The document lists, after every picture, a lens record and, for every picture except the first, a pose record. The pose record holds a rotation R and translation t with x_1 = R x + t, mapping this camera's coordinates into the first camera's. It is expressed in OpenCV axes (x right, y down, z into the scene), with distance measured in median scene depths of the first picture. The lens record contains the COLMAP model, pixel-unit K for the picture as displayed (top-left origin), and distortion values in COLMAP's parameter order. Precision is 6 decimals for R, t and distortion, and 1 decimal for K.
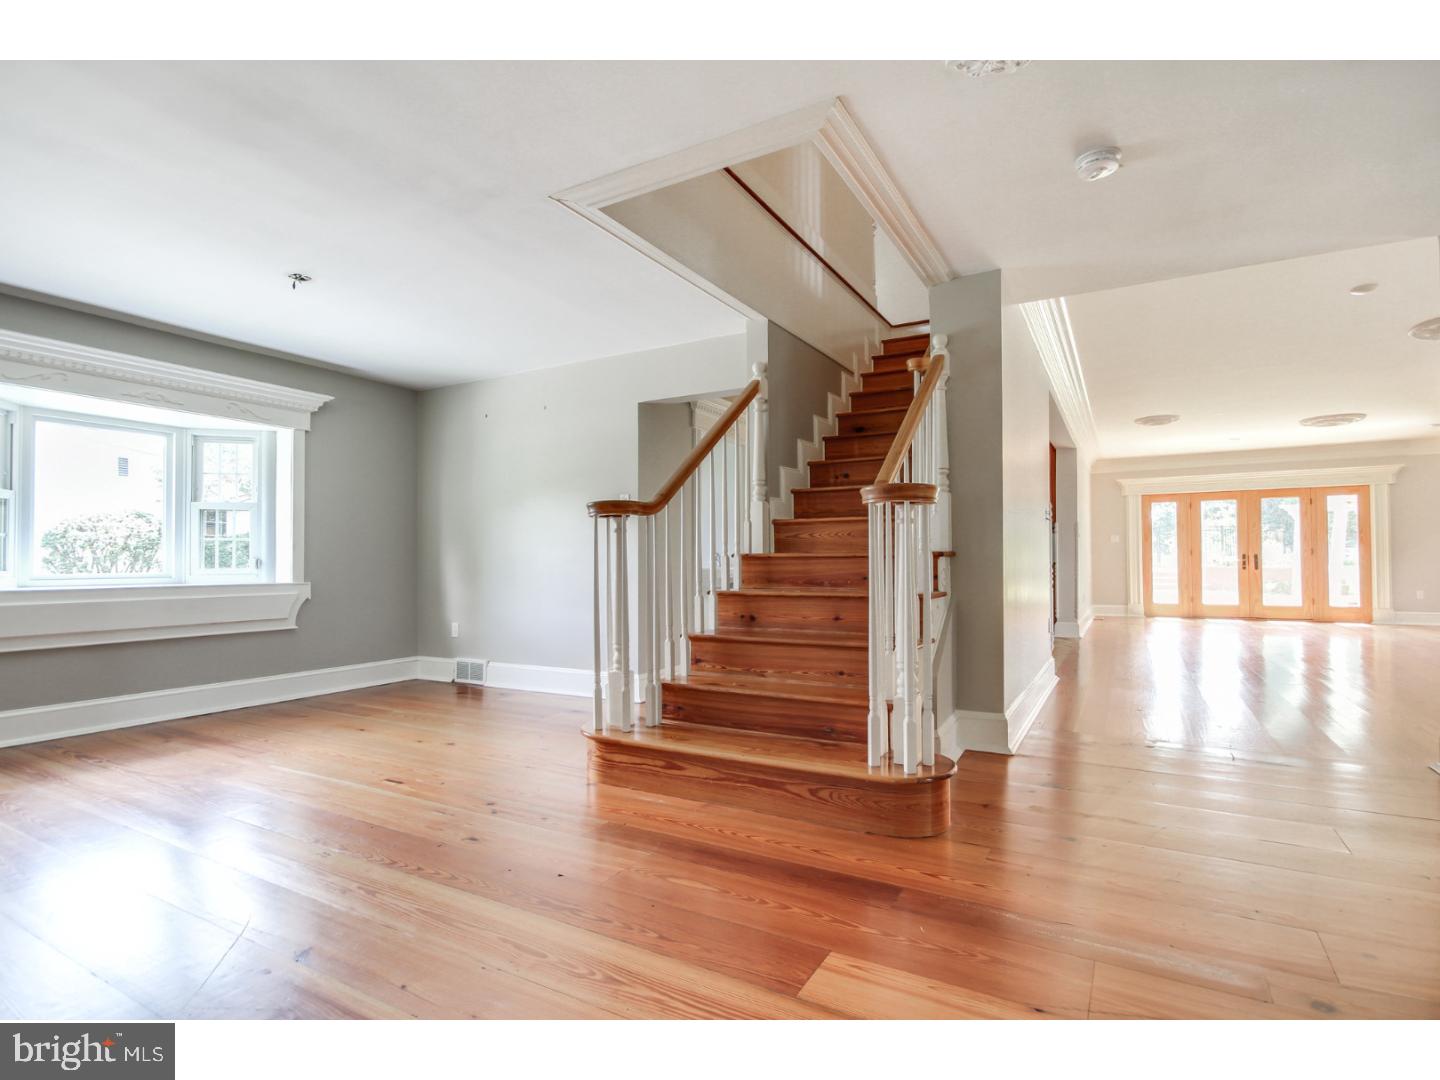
lens RADIAL K [[720.0, 0, 717.8], [0, 720.0, 539.6], [0, 0, 1]] dist [0.000154, -0.000038]
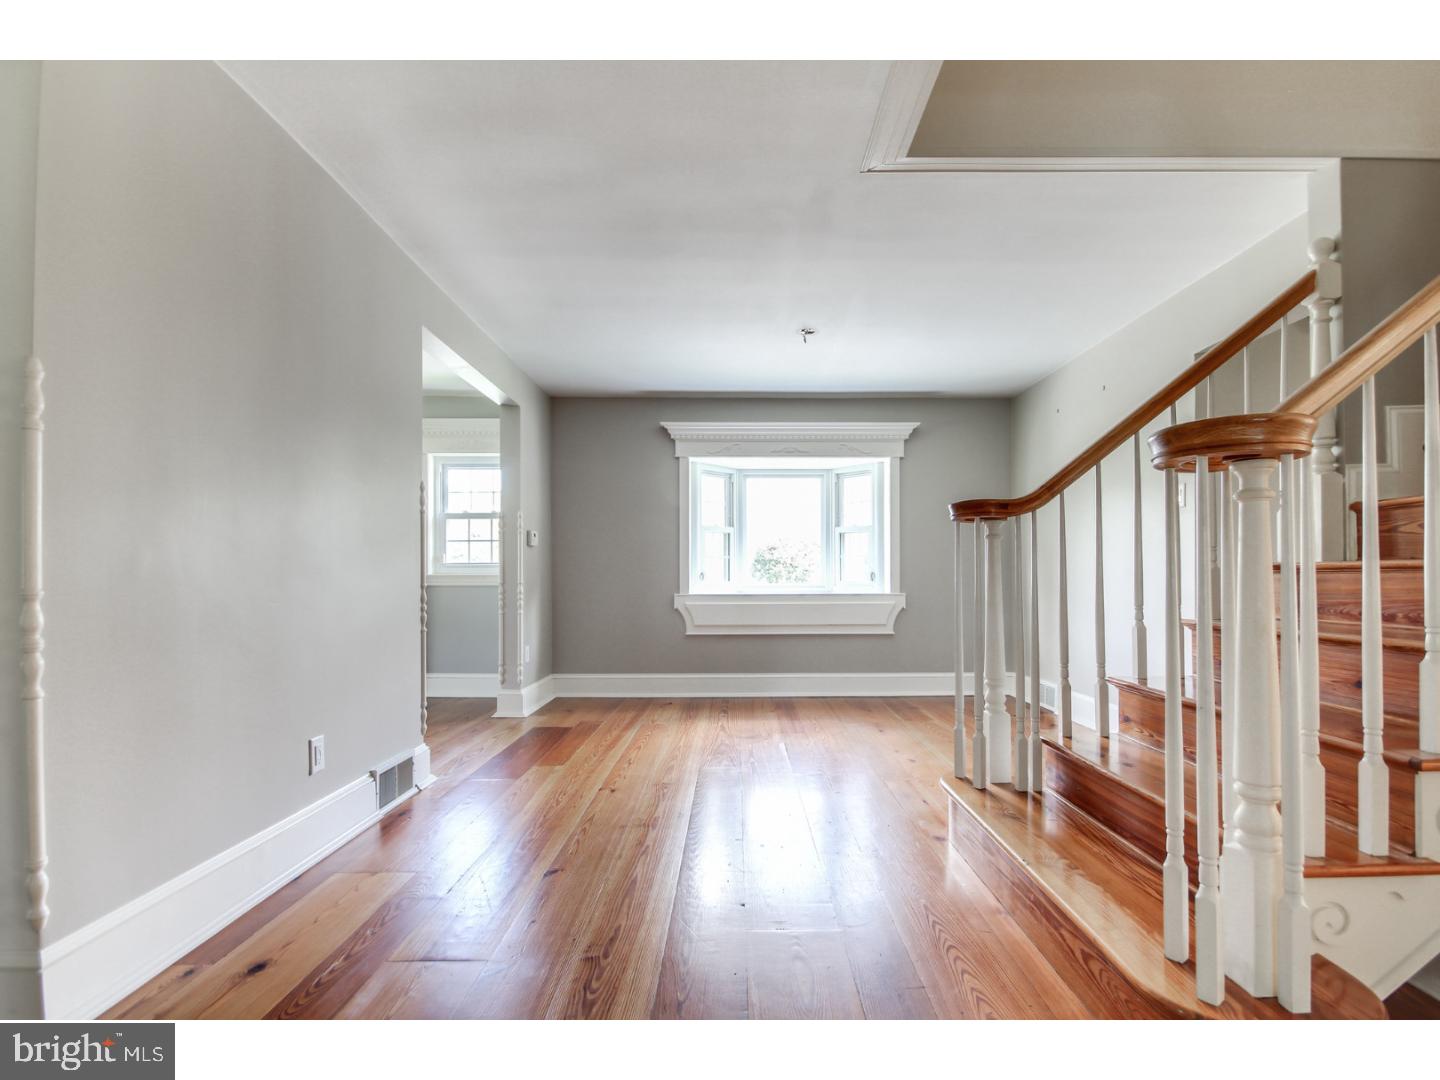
lens RADIAL K [[709.2, 0, 725.2], [0, 709.2, 558.9], [0, 0, 1]] dist [0.000420, 0.000141]
pose [[0.496613, -0.019216, -0.867760, 0.254897], [0.027076, 0.999611, -0.006641, 0.006251], [0.867550, -0.020197, 0.496940, 0.225281]]
